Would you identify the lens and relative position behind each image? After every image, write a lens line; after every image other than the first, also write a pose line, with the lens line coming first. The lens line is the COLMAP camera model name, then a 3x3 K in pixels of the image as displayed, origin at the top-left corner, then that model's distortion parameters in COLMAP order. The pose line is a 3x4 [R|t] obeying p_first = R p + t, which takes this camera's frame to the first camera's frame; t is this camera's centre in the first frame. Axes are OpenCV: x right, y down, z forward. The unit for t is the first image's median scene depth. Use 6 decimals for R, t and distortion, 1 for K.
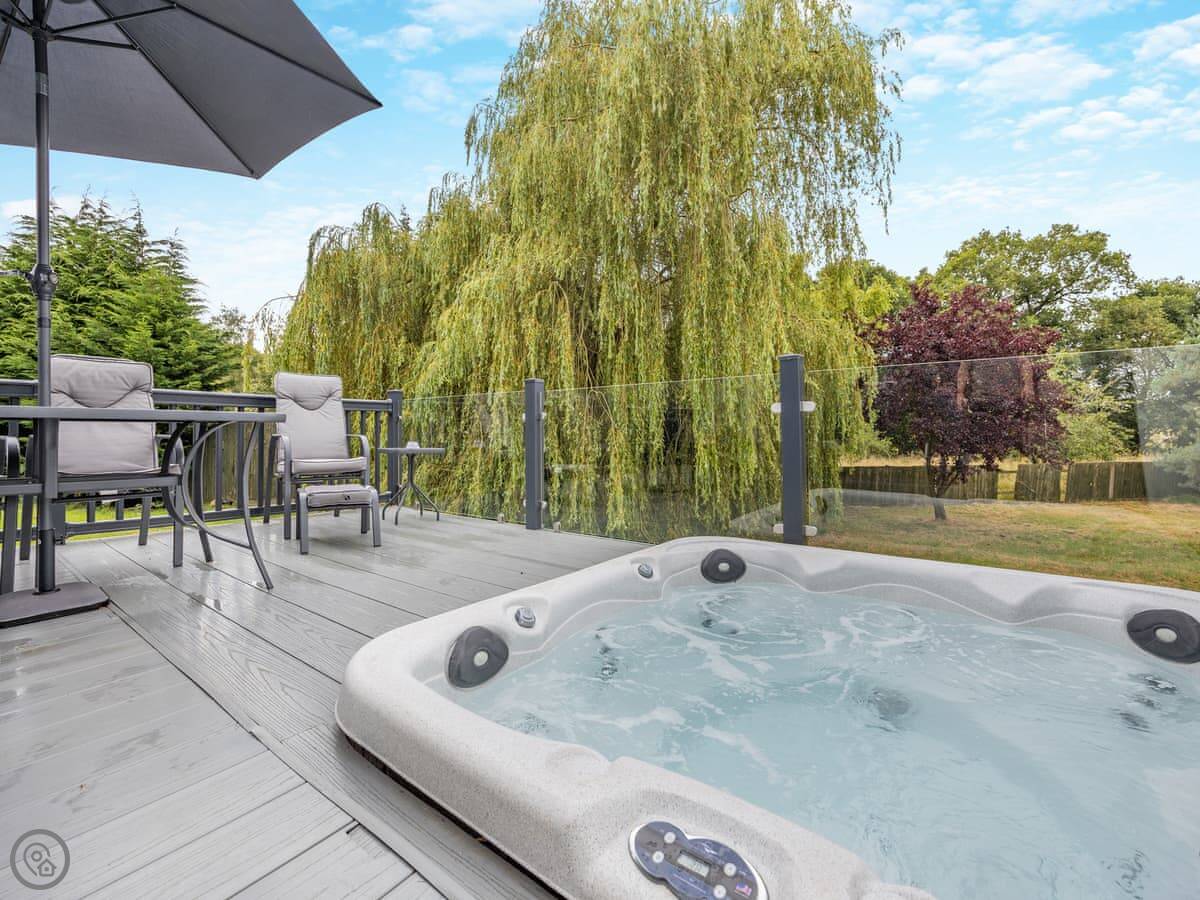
lens RADIAL K [[536.4, 0, 630.8], [0, 536.4, 417.2], [0, 0, 1]] dist [-0.012801, 0.001273]
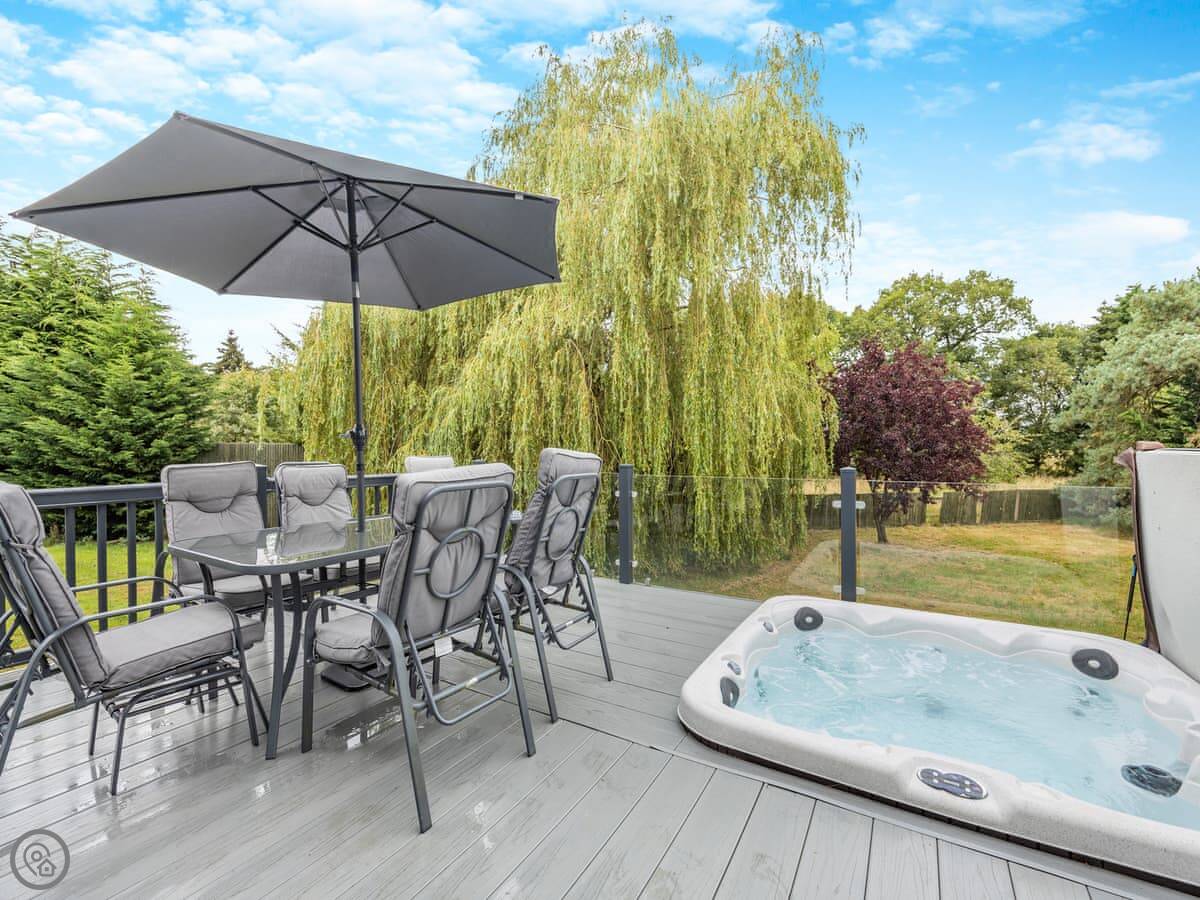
lens RADIAL K [[536.4, 0, 625.6], [0, 536.4, 438.7], [0, 0, 1]] dist [-0.012801, 0.001273]
pose [[0.993527, 0.009530, 0.113199, -0.113223], [-0.011612, 0.999775, 0.017747, -0.053342], [-0.113004, -0.018946, 0.993414, -0.085248]]
